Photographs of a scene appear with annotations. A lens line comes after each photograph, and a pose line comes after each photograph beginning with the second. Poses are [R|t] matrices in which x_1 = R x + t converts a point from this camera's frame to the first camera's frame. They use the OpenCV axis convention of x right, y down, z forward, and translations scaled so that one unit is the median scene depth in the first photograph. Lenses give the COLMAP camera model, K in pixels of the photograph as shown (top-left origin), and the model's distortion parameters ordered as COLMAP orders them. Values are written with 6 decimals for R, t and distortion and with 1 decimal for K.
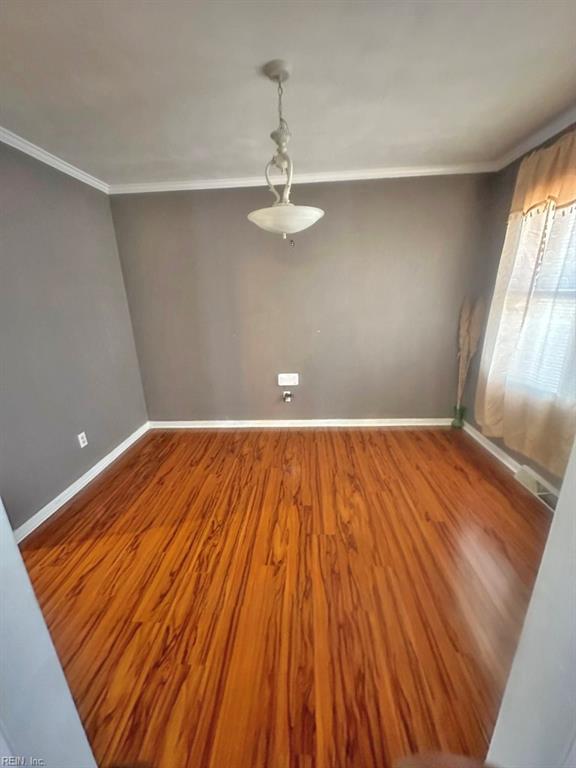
lens RADIAL K [[304.6, 0, 288.0], [0, 304.6, 384.0], [0, 0, 1]] dist [-0.020292, 0.000292]
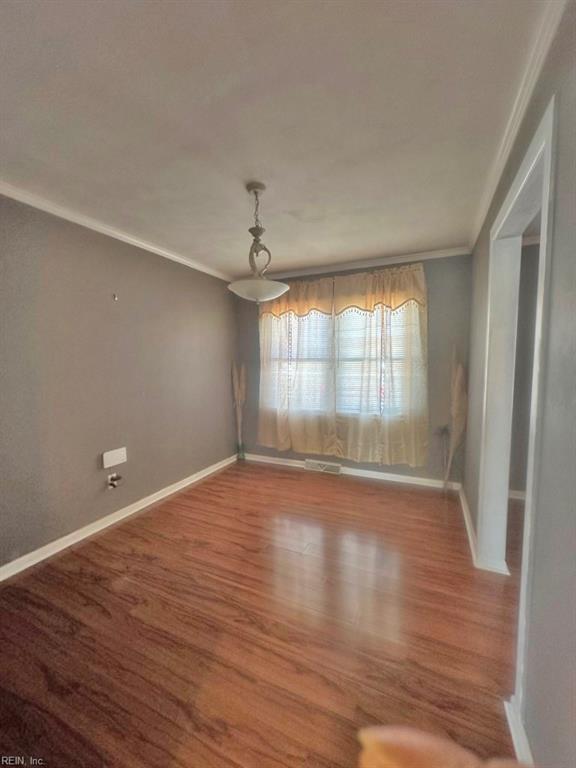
lens RADIAL K [[305.6, 0, 288.0], [0, 305.6, 384.0], [0, 0, 1]] dist [-0.006009, 0.001129]
pose [[0.368664, -0.037175, 0.928819, -0.705023], [0.253115, 0.965459, -0.061824, -0.046226], [-0.894438, 0.257891, 0.365340, 0.328332]]
